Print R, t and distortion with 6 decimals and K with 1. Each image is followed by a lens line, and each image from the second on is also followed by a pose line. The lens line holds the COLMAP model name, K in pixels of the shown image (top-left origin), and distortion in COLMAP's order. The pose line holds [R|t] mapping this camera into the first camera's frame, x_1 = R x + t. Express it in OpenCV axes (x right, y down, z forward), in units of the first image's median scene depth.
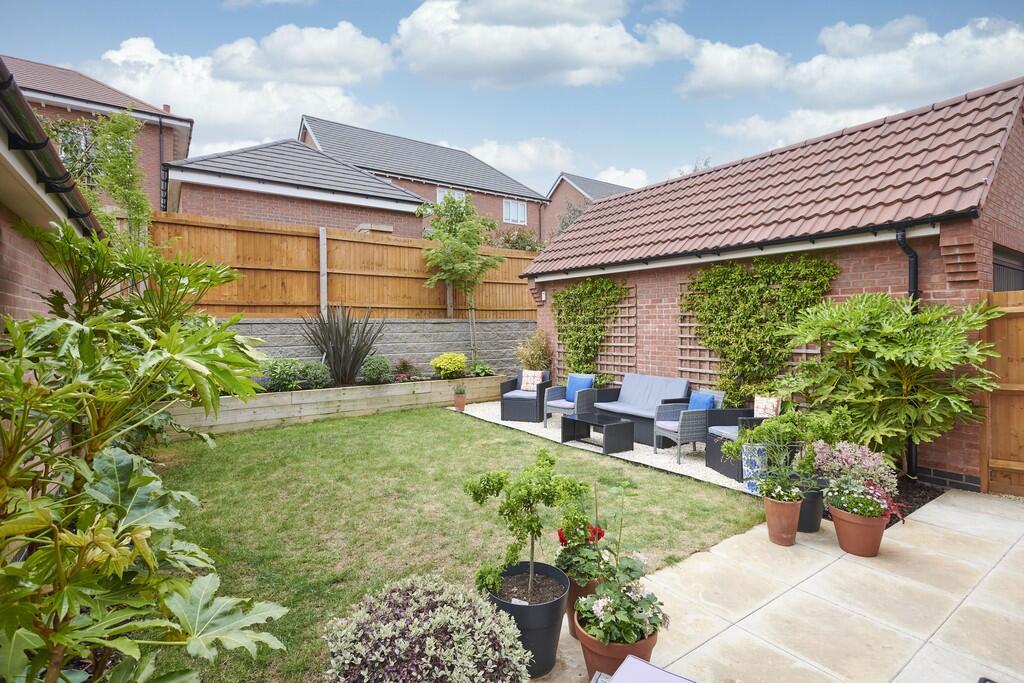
lens RADIAL K [[493.4, 0, 514.1], [0, 493.4, 318.4], [0, 0, 1]] dist [-0.001699, 0.000083]
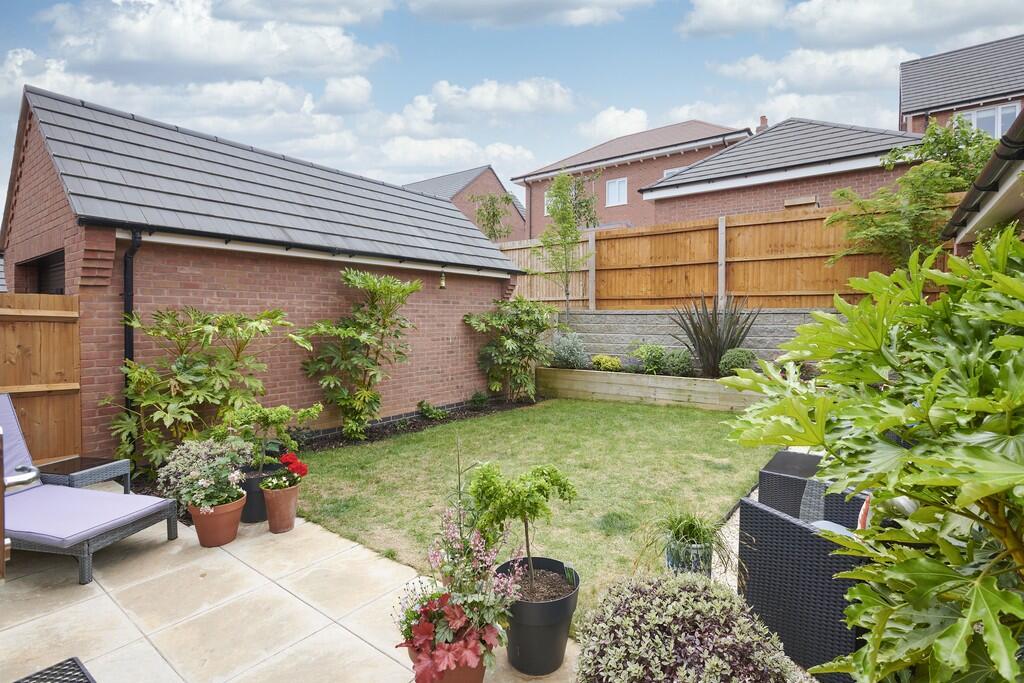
lens RADIAL K [[493.4, 0, 514.1], [0, 493.4, 318.4], [0, 0, 1]] dist [-0.001699, 0.000083]
pose [[0.303574, 0.007199, -0.952781, 0.448510], [0.010622, 0.999884, 0.010939, 0.003942], [0.952749, -0.013441, 0.303463, 0.318002]]
